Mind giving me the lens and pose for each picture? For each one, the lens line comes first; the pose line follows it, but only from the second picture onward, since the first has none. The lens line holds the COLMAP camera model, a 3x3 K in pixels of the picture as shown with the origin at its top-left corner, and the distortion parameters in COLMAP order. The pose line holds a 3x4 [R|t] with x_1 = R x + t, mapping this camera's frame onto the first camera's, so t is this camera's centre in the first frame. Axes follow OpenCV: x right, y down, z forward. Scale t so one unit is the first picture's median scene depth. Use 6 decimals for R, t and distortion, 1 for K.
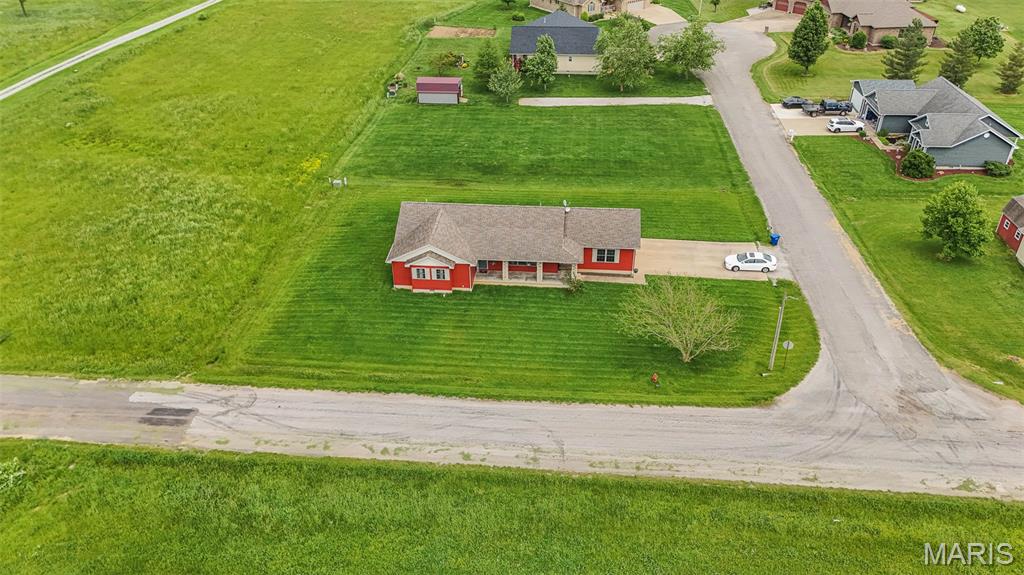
lens RADIAL K [[753.2, 0, 513.1], [0, 753.2, 285.4], [0, 0, 1]] dist [0.080493, -0.081005]
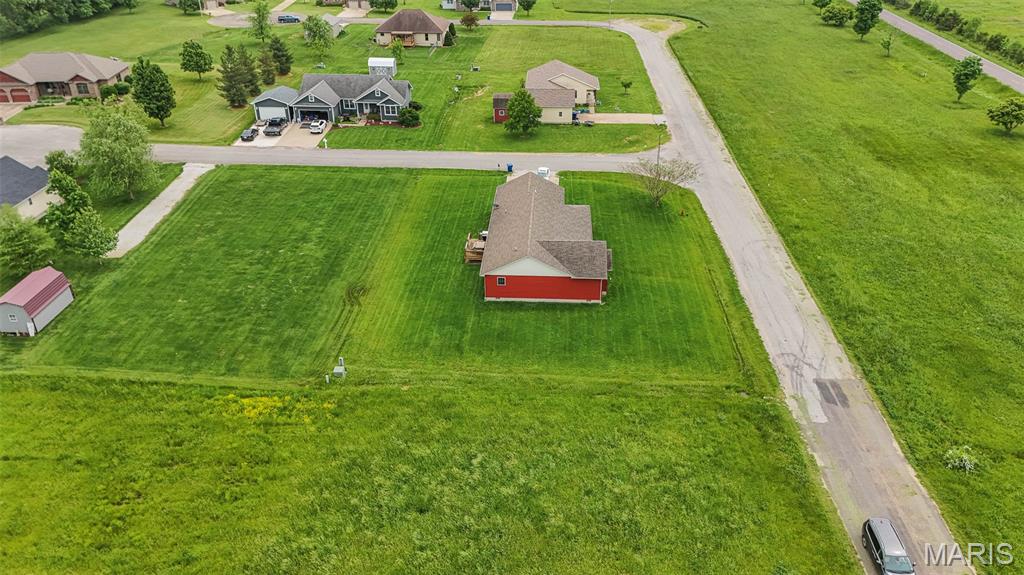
lens RADIAL K [[748.9, 0, 513.8], [0, 748.9, 294.7], [0, 0, 1]] dist [0.079801, -0.076552]
pose [[-0.035191, -0.489192, 0.871466, -1.076773], [0.534251, 0.727738, 0.430085, -0.530414], [-0.844593, 0.480716, 0.235742, 0.862564]]
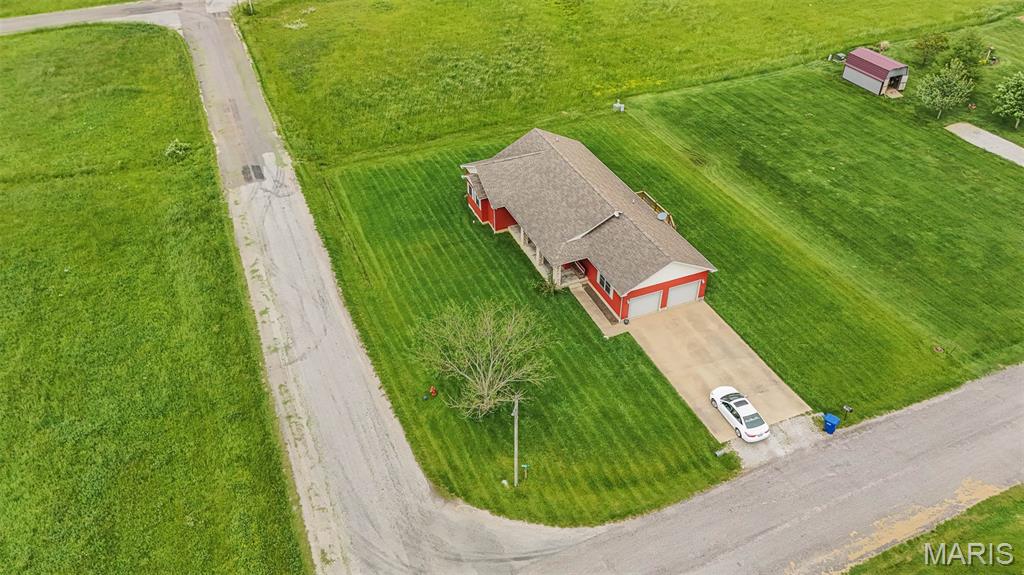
lens RADIAL K [[753.2, 0, 513.1], [0, 753.2, 285.4], [0, 0, 1]] dist [0.080493, -0.081005]
pose [[0.470671, 0.544773, -0.694040, 0.658995], [-0.471654, 0.820142, 0.323897, -0.260078], [0.745662, 0.174898, 0.642961, 0.414862]]
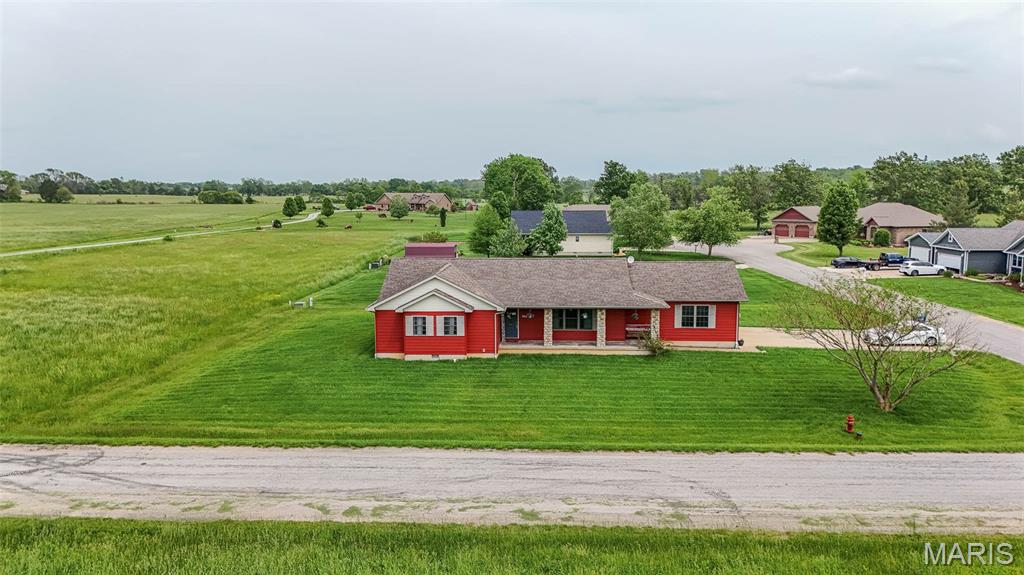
lens RADIAL K [[753.2, 0, 513.1], [0, 753.2, 285.4], [0, 0, 1]] dist [0.080493, -0.081005]
pose [[0.999010, 0.000455, 0.044491, -0.070312], [0.018539, 0.904756, -0.425527, 0.225017], [-0.040447, 0.425930, 0.903852, 0.396404]]
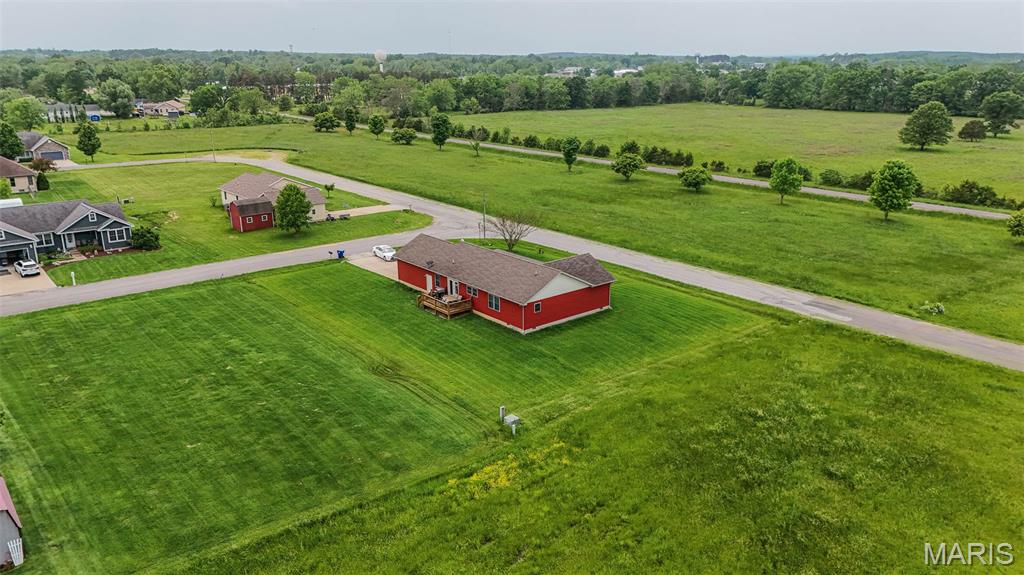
lens RADIAL K [[748.9, 0, 513.8], [0, 748.9, 294.7], [0, 0, 1]] dist [0.079801, -0.076552]
pose [[-0.705109, -0.202879, 0.679457, -0.803073], [0.386335, 0.693585, 0.608017, -0.734257], [-0.594615, 0.691217, -0.410673, 1.536099]]
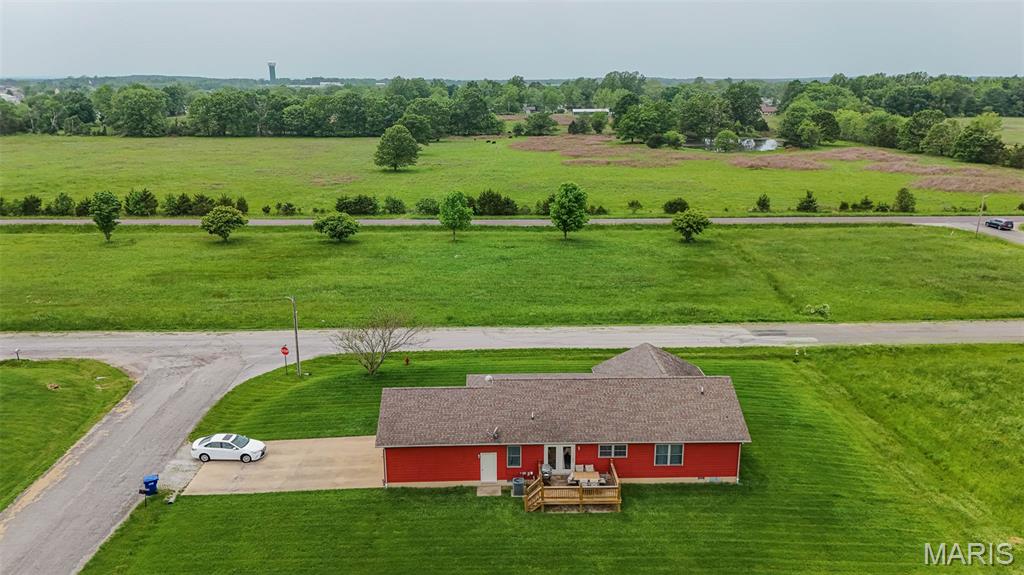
lens RADIAL K [[748.9, 0, 513.8], [0, 748.9, 294.7], [0, 0, 1]] dist [0.079801, -0.076552]
pose [[-0.992125, 0.043942, -0.117294, 0.132657], [-0.058324, 0.666656, 0.743080, -0.699345], [0.110847, 0.744069, -0.658843, 1.458809]]
